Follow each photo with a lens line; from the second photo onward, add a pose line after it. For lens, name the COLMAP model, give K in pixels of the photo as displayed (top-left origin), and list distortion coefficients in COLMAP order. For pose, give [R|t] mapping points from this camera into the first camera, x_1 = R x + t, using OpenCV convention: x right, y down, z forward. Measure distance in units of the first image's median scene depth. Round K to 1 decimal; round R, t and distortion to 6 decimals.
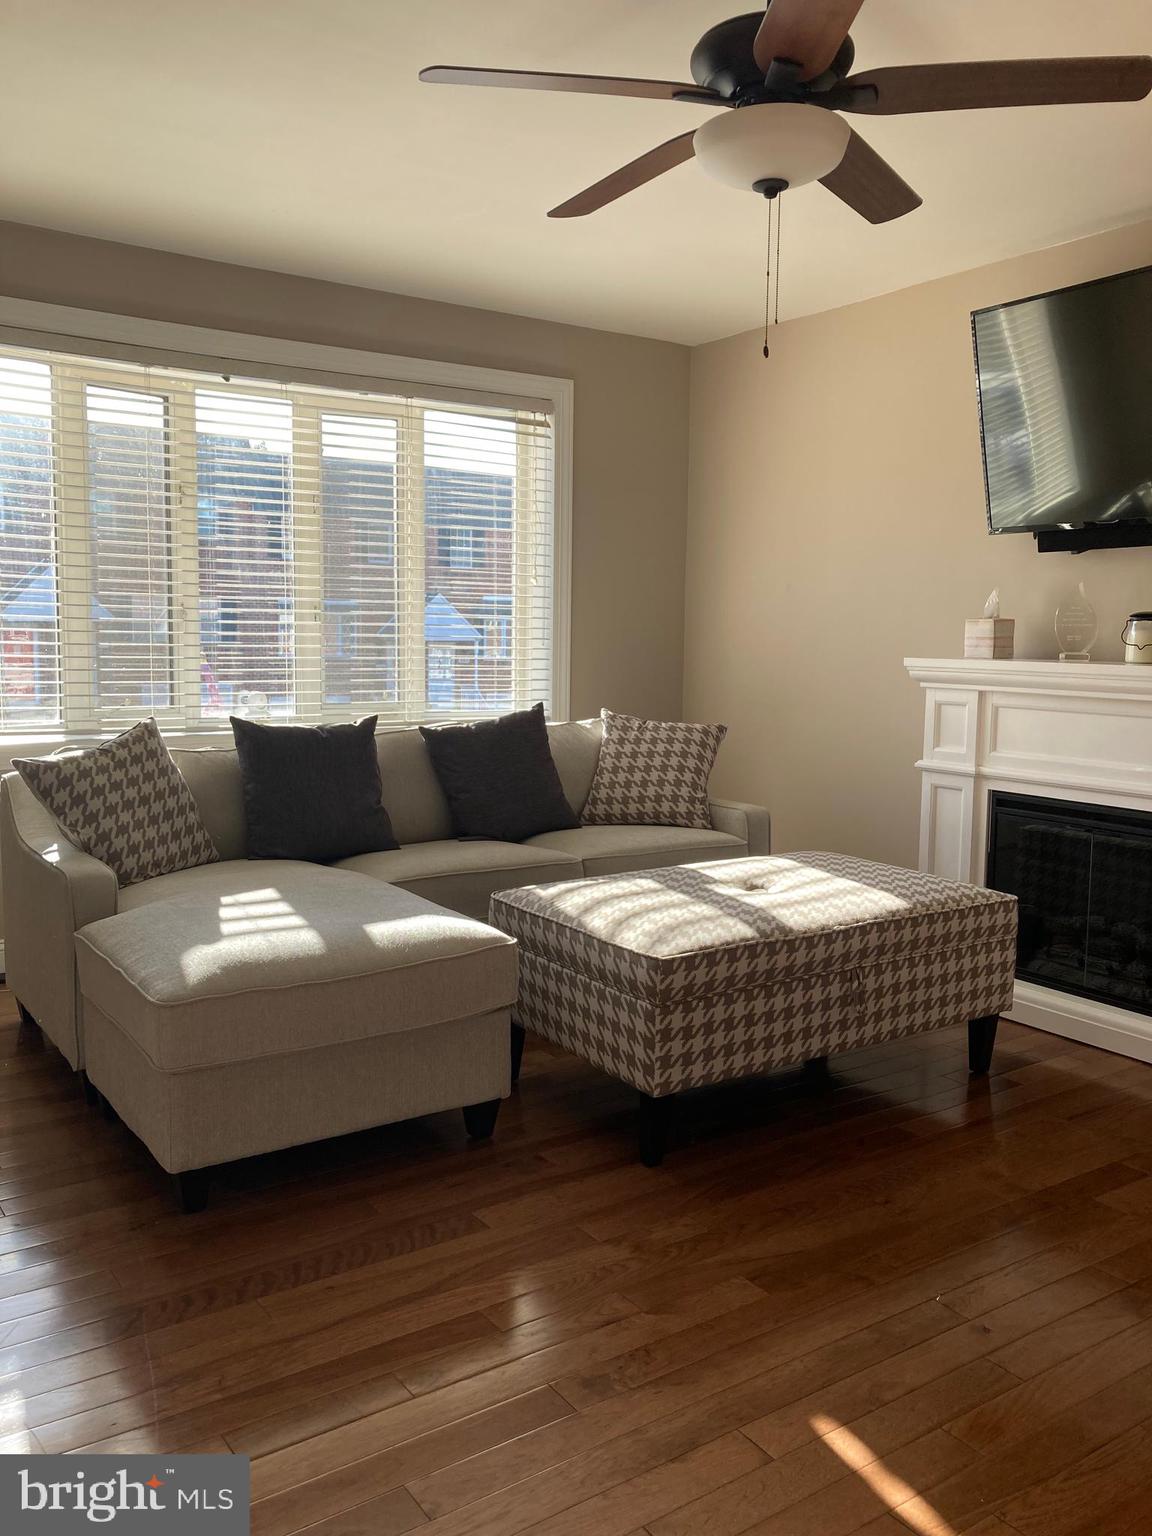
lens RADIAL K [[1261.1, 0, 584.5], [0, 1261.1, 769.6], [0, 0, 1]] dist [0.046611, -0.039619]
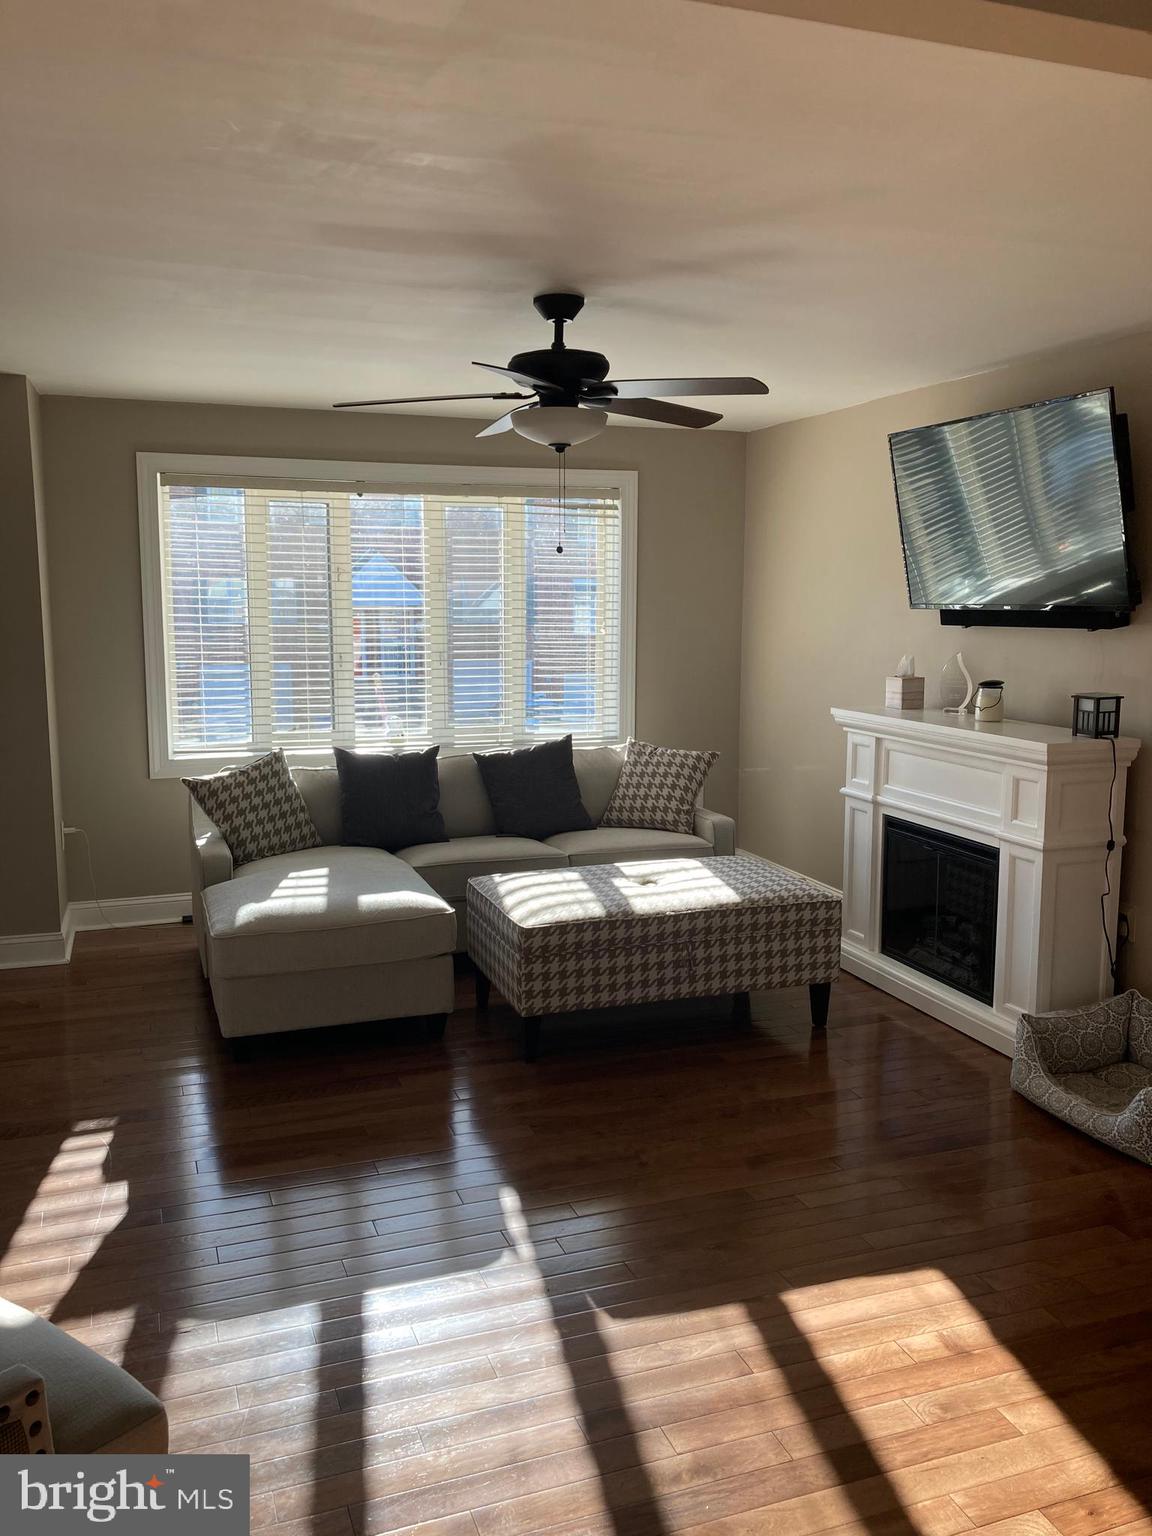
lens RADIAL K [[1261.1, 0, 574.5], [0, 1261.1, 761.7], [0, 0, 1]] dist [0.046611, -0.039619]
pose [[0.968449, 0.022974, -0.248151, 0.368335], [-0.018316, 0.999610, 0.021061, -0.064082], [0.248538, -0.015852, 0.968492, -0.353657]]
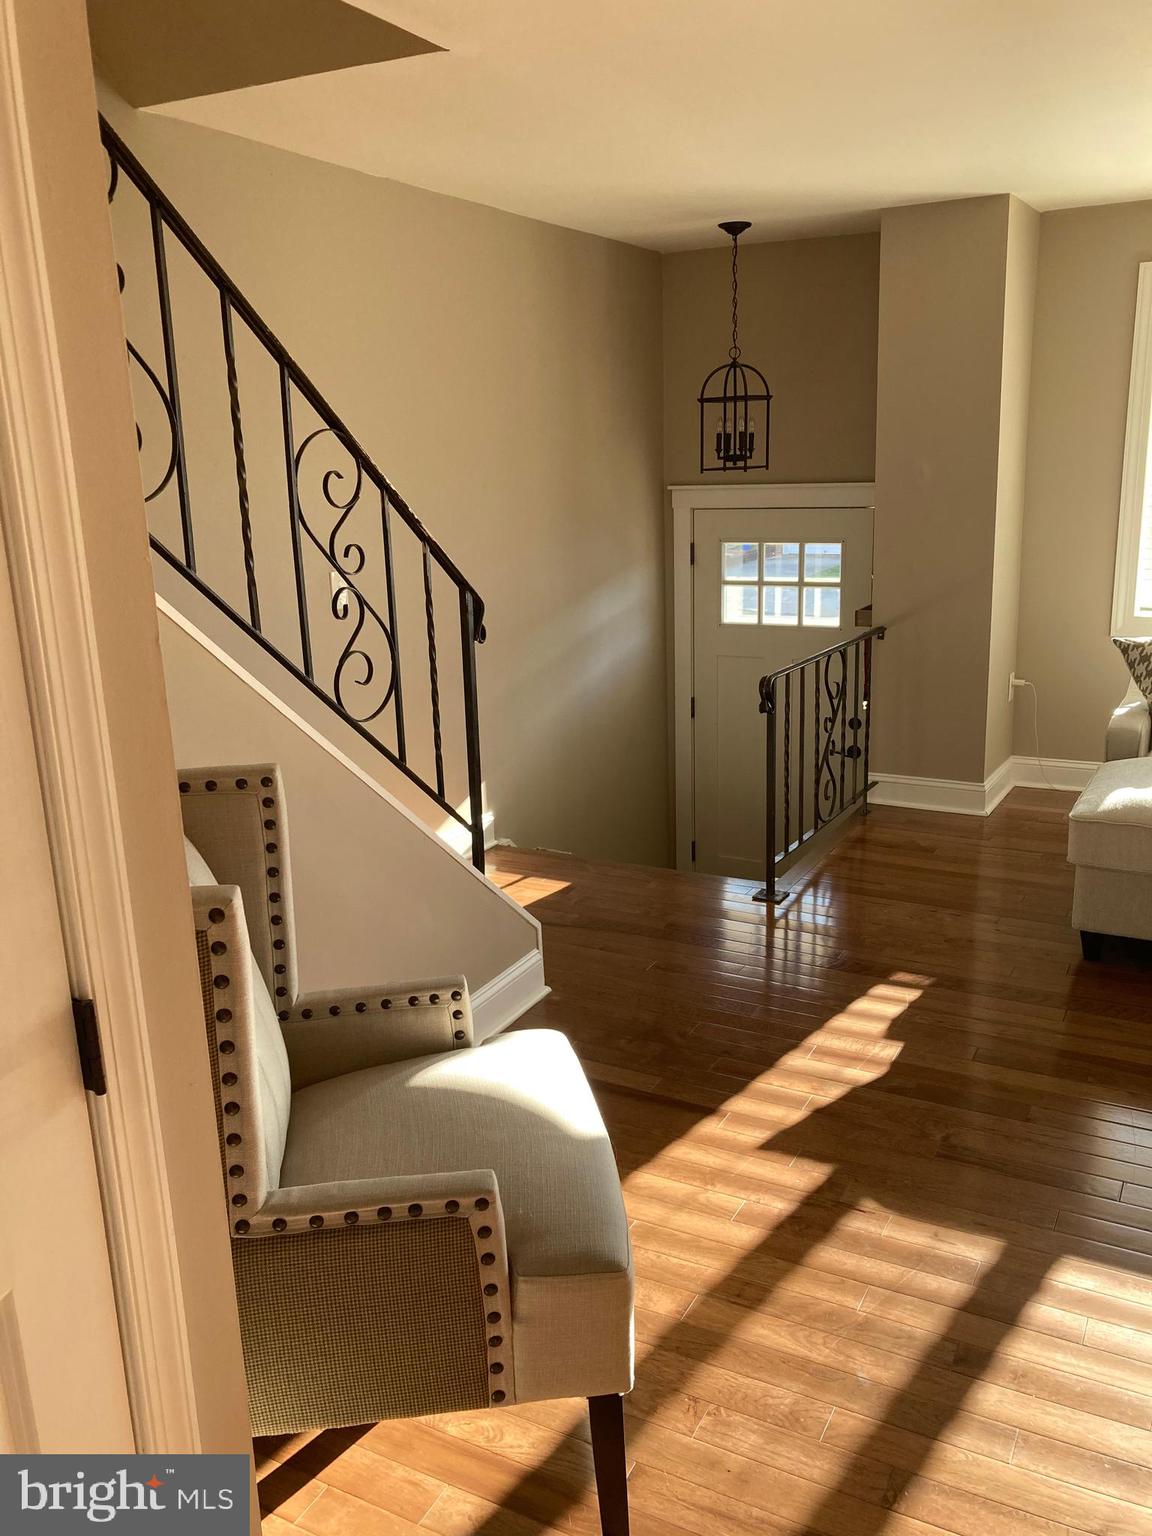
lens RADIAL K [[1261.1, 0, 577.3], [0, 1261.1, 773.5], [0, 0, 1]] dist [0.046611, -0.039619]
pose [[0.466126, 0.192645, -0.863490, 0.469767], [-0.062989, 0.980755, 0.184804, -0.076600], [0.882473, -0.031752, 0.469290, -0.167745]]
